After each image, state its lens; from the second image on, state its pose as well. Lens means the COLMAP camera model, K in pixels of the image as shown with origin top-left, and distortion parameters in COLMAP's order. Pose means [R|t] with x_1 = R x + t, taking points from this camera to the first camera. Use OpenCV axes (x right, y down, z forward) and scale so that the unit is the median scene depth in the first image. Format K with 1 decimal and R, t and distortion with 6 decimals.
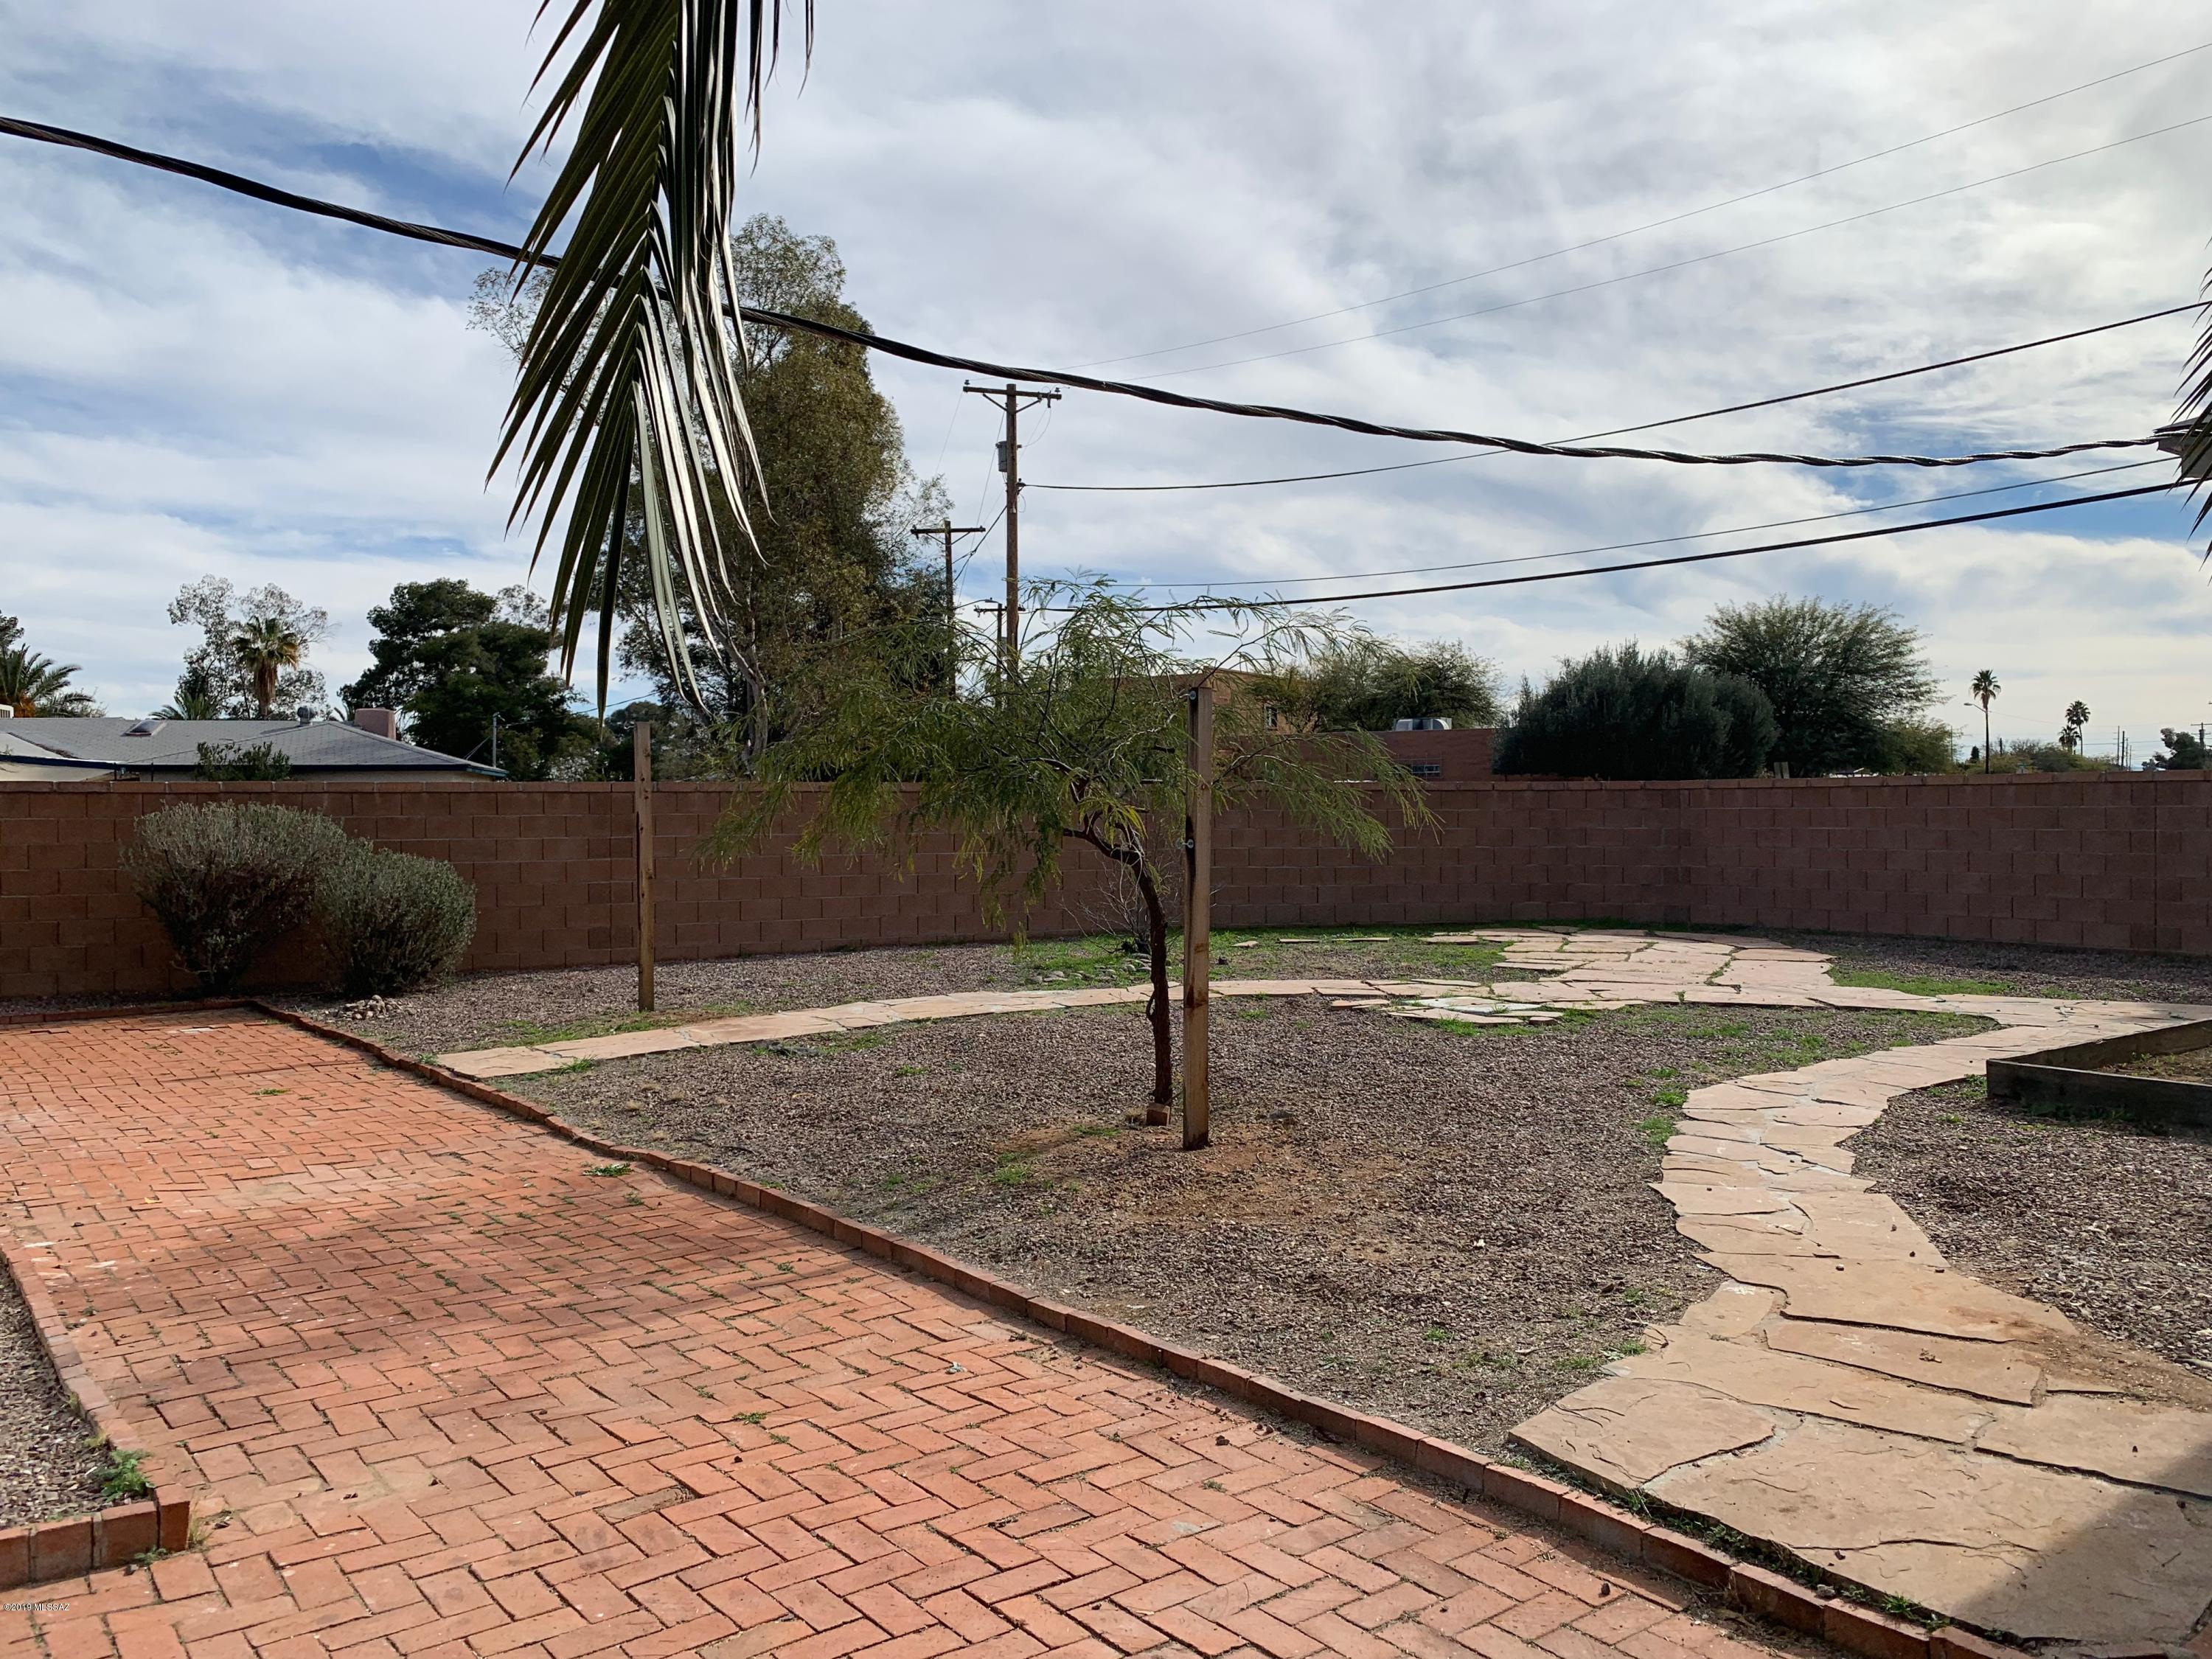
lens RADIAL K [[1696.3, 0, 1098.2], [0, 1696.3, 816.0], [0, 0, 1]] dist [0.016039, -0.007245]
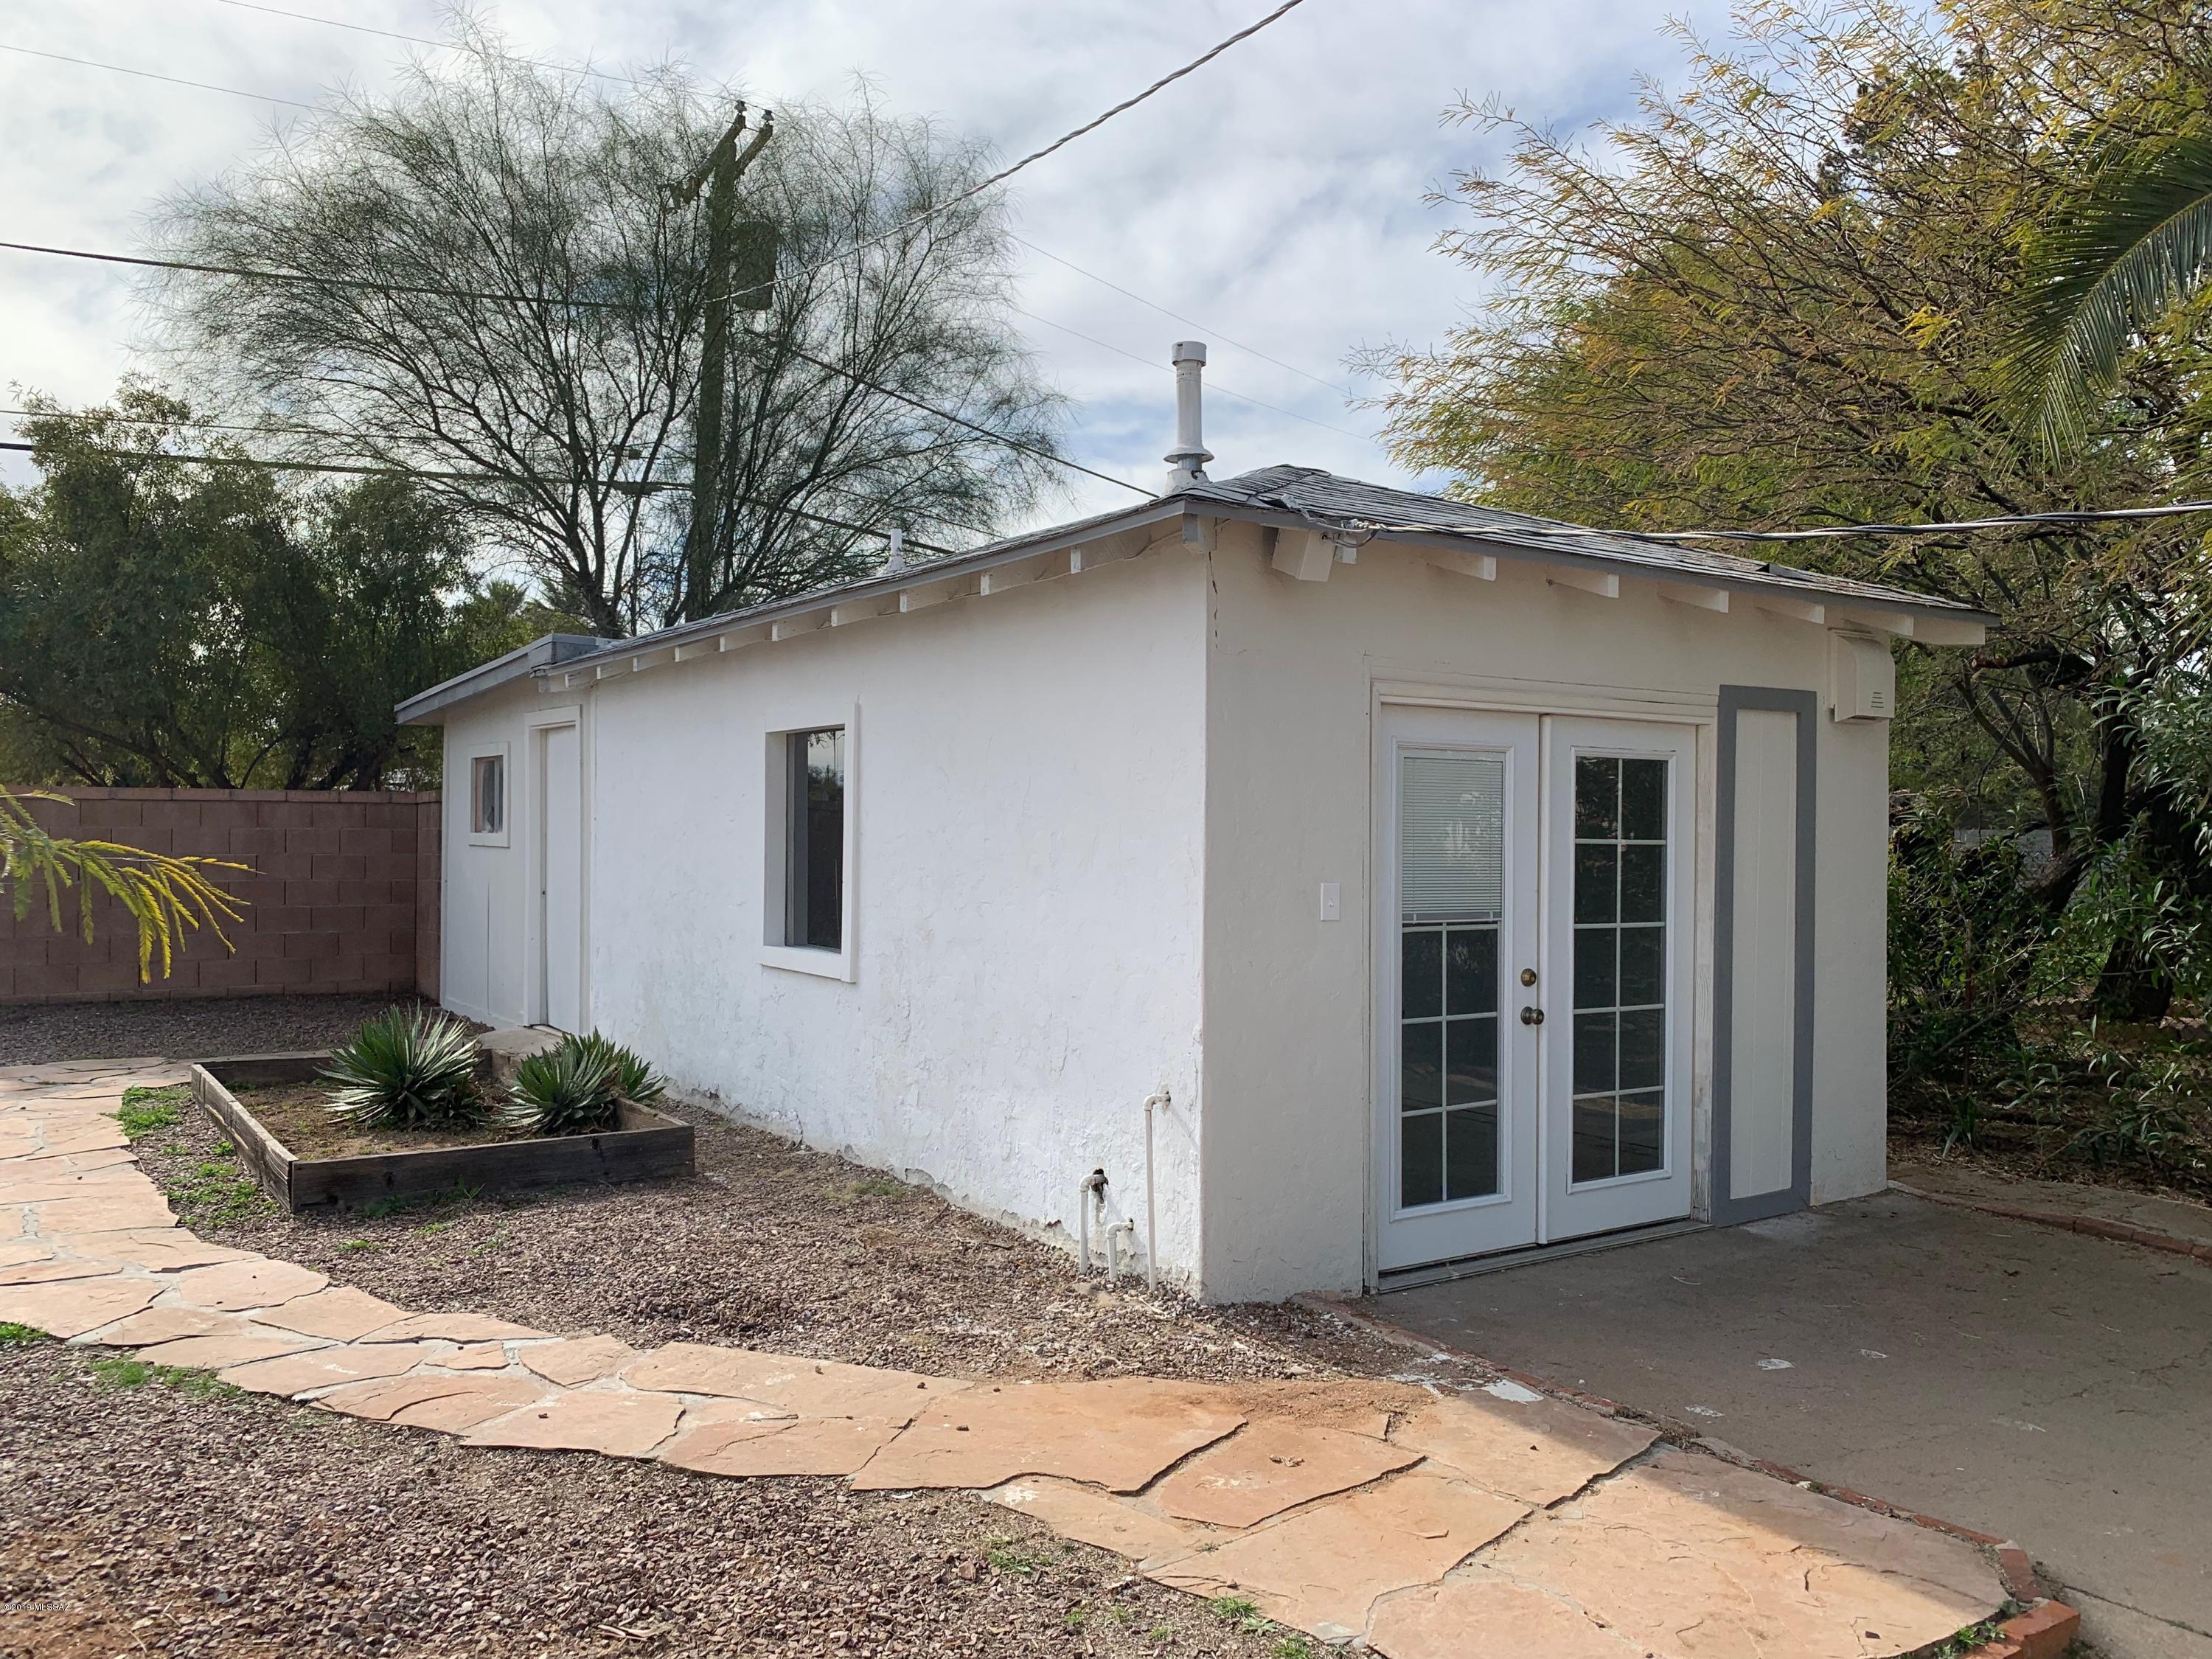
lens RADIAL K [[1696.3, 0, 1107.7], [0, 1696.3, 822.7], [0, 0, 1]] dist [0.016039, -0.007245]
pose [[0.060170, 0.006198, 0.998169, -0.332128], [-0.005304, 0.999969, -0.005890, -0.015796], [-0.998174, -0.004940, 0.060201, 0.796554]]
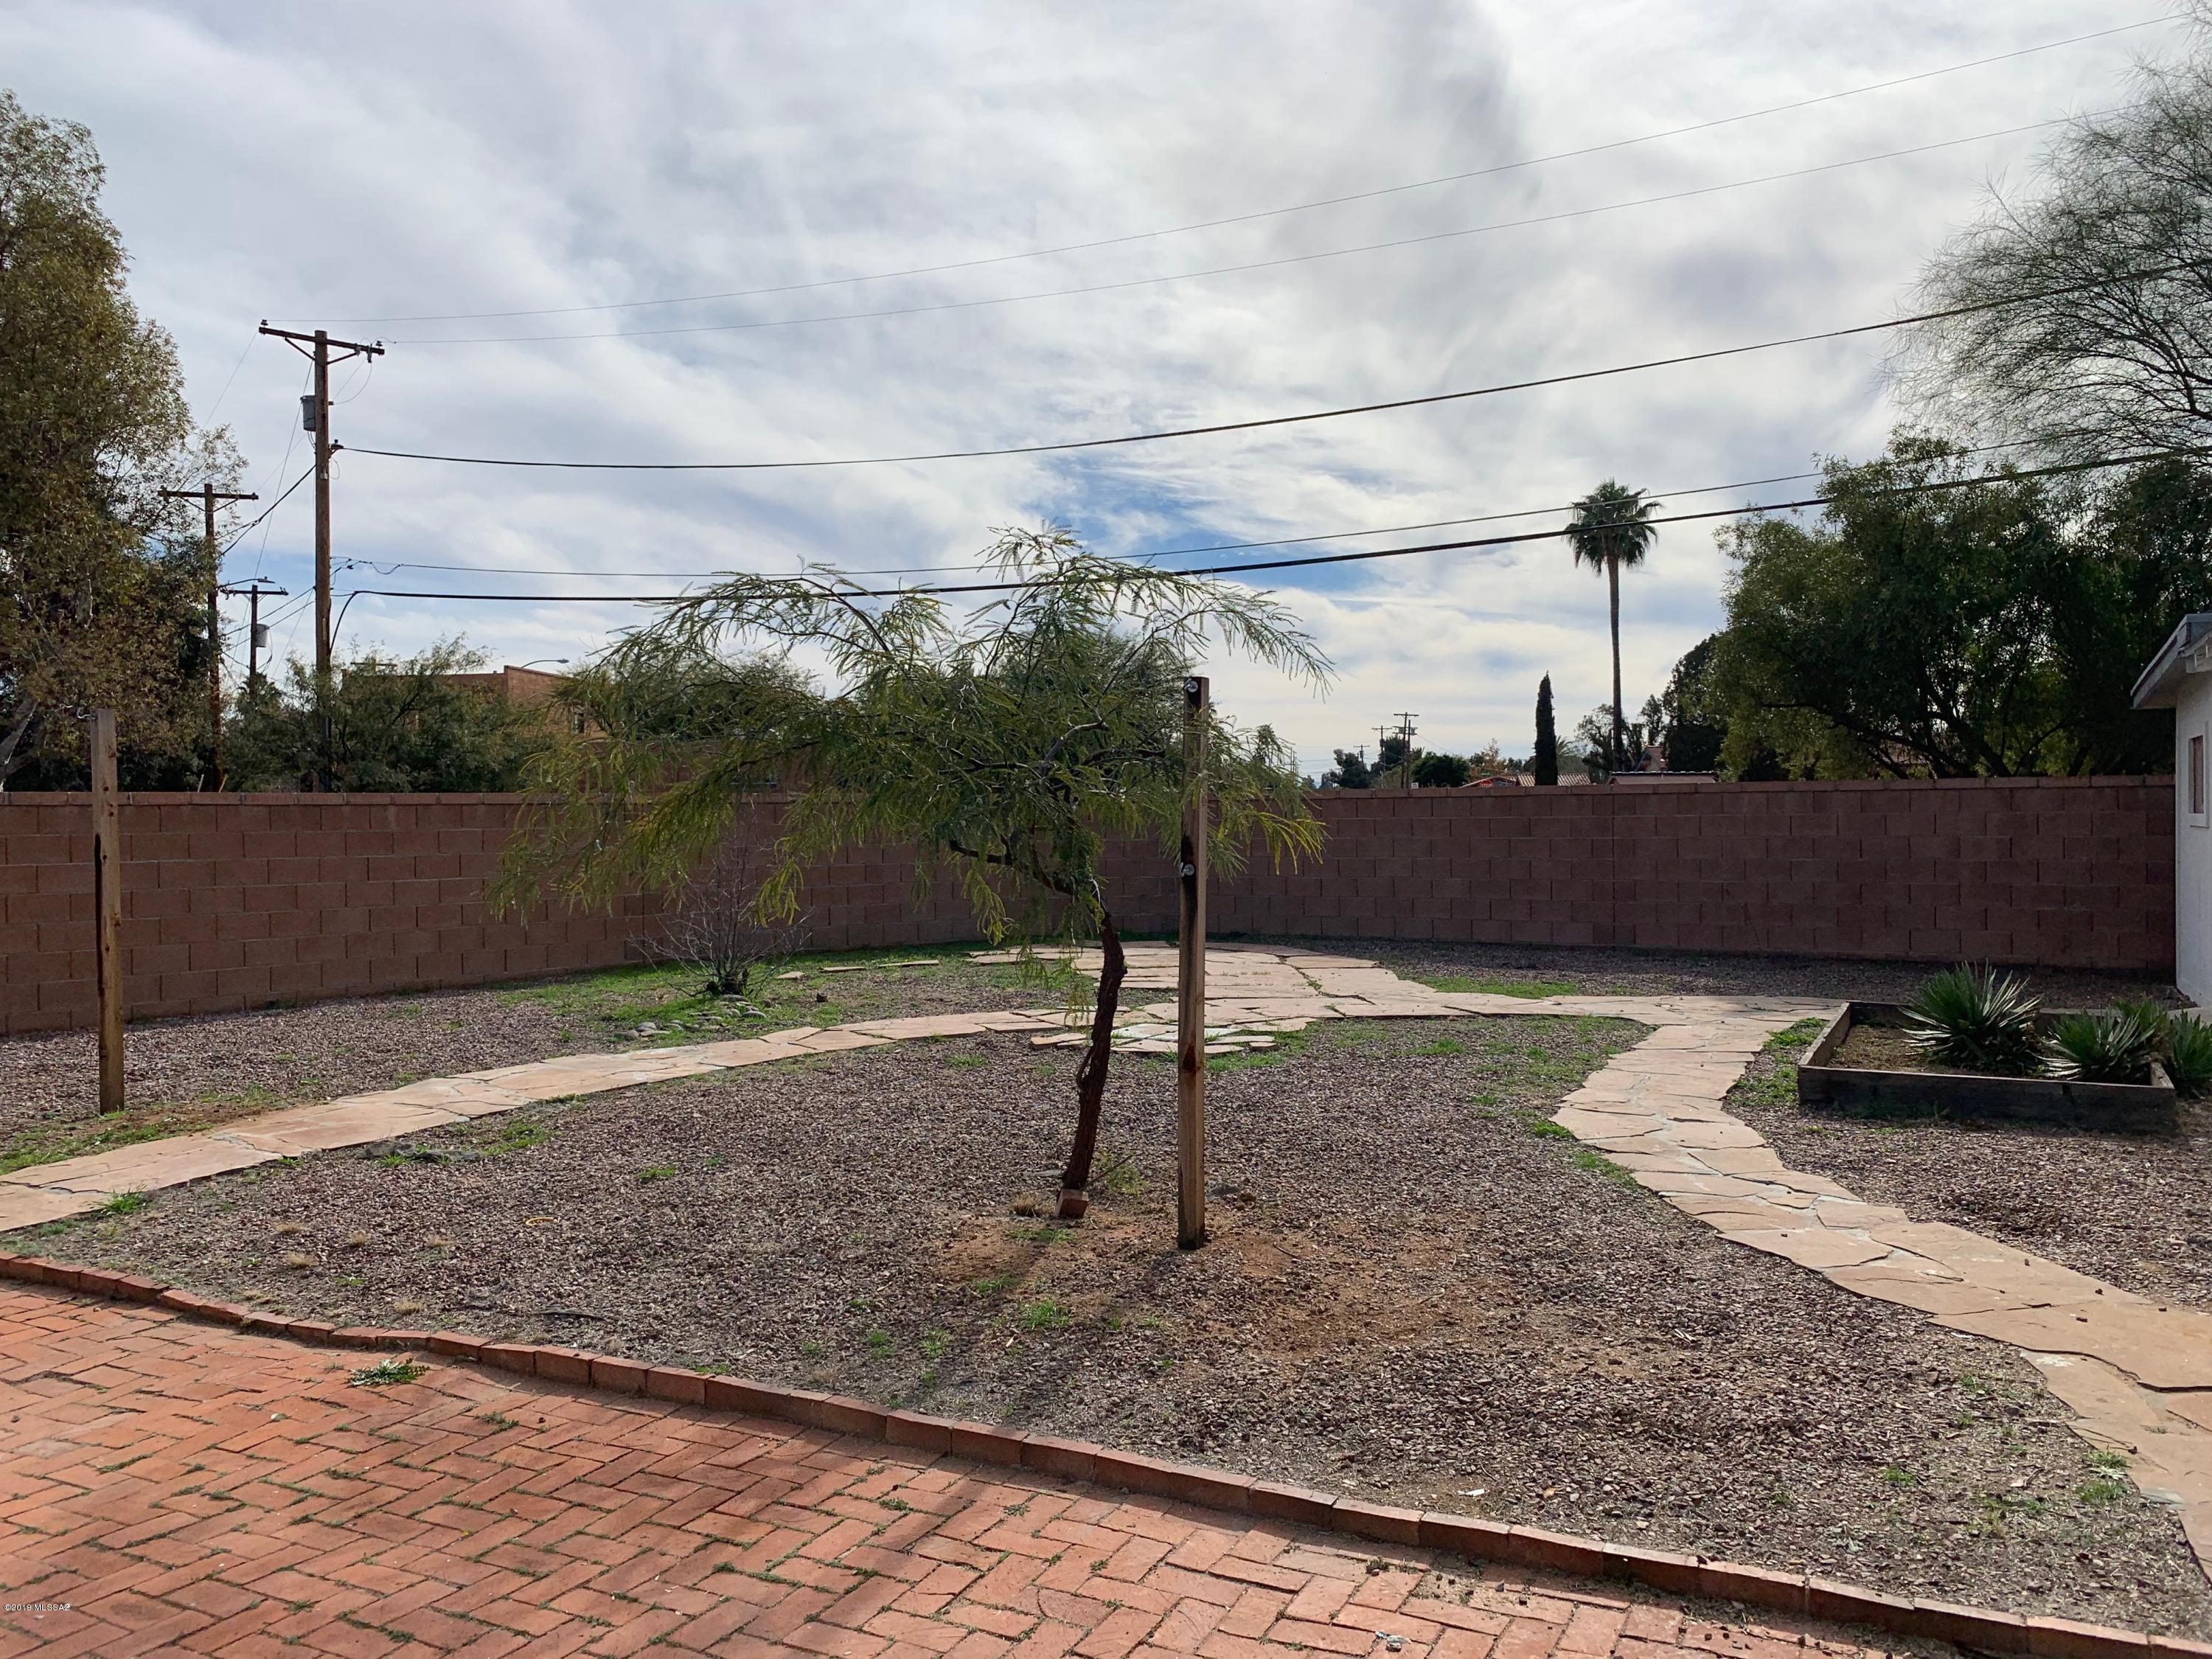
lens RADIAL K [[1696.3, 0, 1105.3], [0, 1696.3, 824.7], [0, 0, 1]] dist [0.016039, -0.007245]
pose [[0.906514, -0.006560, 0.422124, -0.394429], [0.007138, 0.999975, 0.000211, -0.006998], [-0.422115, 0.002822, 0.906538, 0.343546]]
